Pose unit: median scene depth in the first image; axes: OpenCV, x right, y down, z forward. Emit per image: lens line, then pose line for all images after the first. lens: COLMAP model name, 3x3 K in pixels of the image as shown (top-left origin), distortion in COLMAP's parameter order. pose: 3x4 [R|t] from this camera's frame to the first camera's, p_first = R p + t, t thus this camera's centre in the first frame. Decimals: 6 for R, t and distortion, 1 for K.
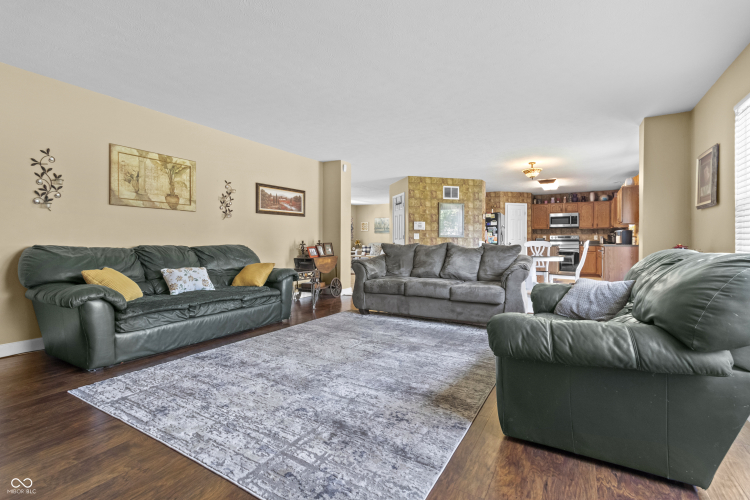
lens RADIAL K [[348.2, 0, 382.1], [0, 348.2, 239.0], [0, 0, 1]] dist [0.009682, -0.000611]
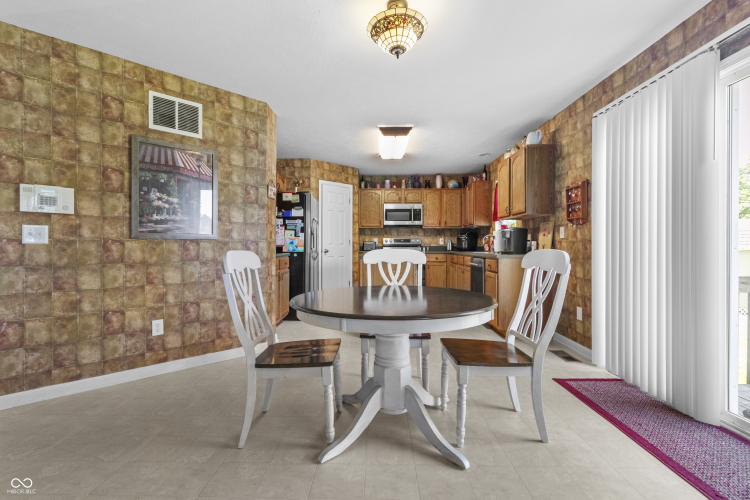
lens RADIAL K [[348.2, 0, 367.9], [0, 348.2, 246.1], [0, 0, 1]] dist [0.009682, -0.000611]
pose [[0.886893, -0.001183, 0.461974, 0.212755], [-0.004763, 0.999920, 0.011704, -0.002528], [-0.461951, -0.012580, 0.886816, 0.602221]]
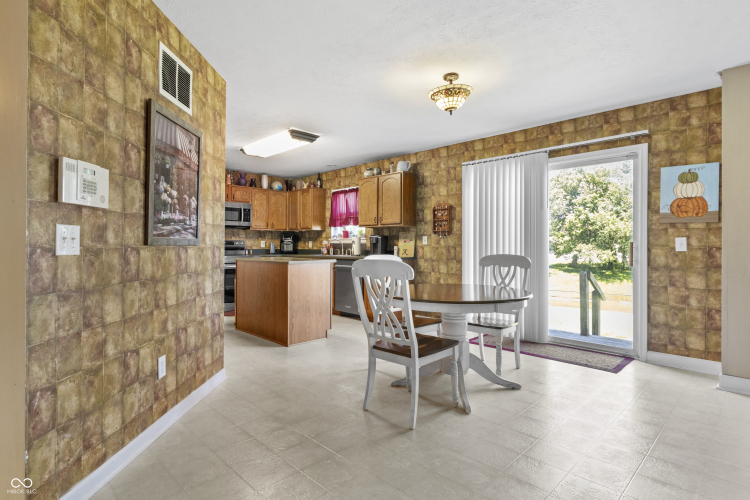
lens RADIAL K [[388.9, 0, 369.0], [0, 388.9, 244.6], [0, 0, 1]] dist [0.003018, -0.000521]
pose [[0.295312, 0.004533, 0.955390, -0.049632], [-0.013689, 0.999906, -0.000513, -0.007276], [-0.955303, -0.012927, 0.295346, 0.788911]]
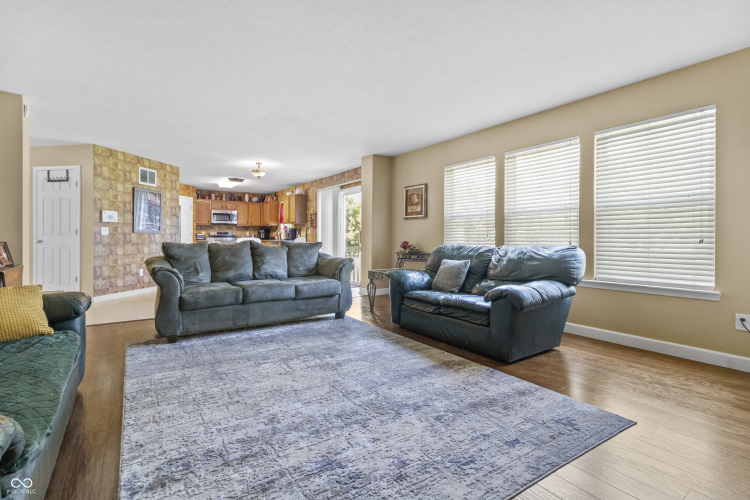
lens RADIAL K [[348.2, 0, 368.9], [0, 348.2, 236.4], [0, 0, 1]] dist [0.009682, -0.000611]
pose [[0.445755, 0.000999, 0.895154, -0.304126], [-0.009085, 0.999953, 0.003408, -0.003854], [-0.895109, -0.009651, 0.445744, 0.191847]]
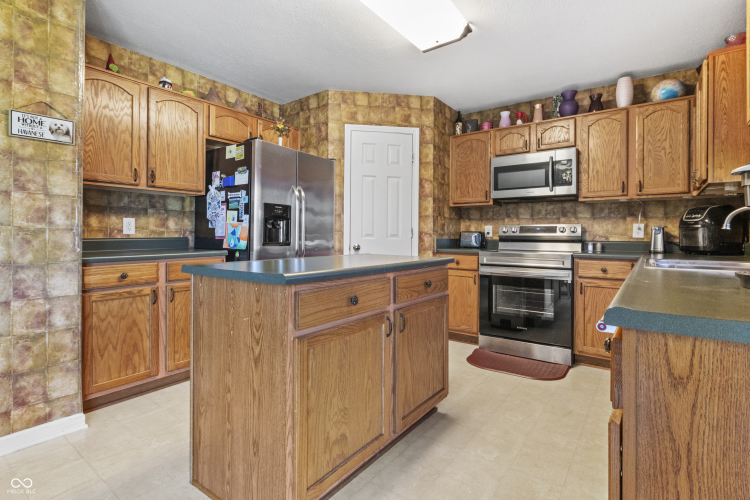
lens RADIAL K [[375.5, 0, 378.5], [0, 375.5, 244.1], [0, 0, 1]] dist [0.001474, 0.001122]
pose [[0.992310, 0.004474, -0.123694, 0.574273], [-0.002732, 0.999895, 0.014252, 0.005158], [0.123745, -0.013804, 0.992218, 0.868552]]
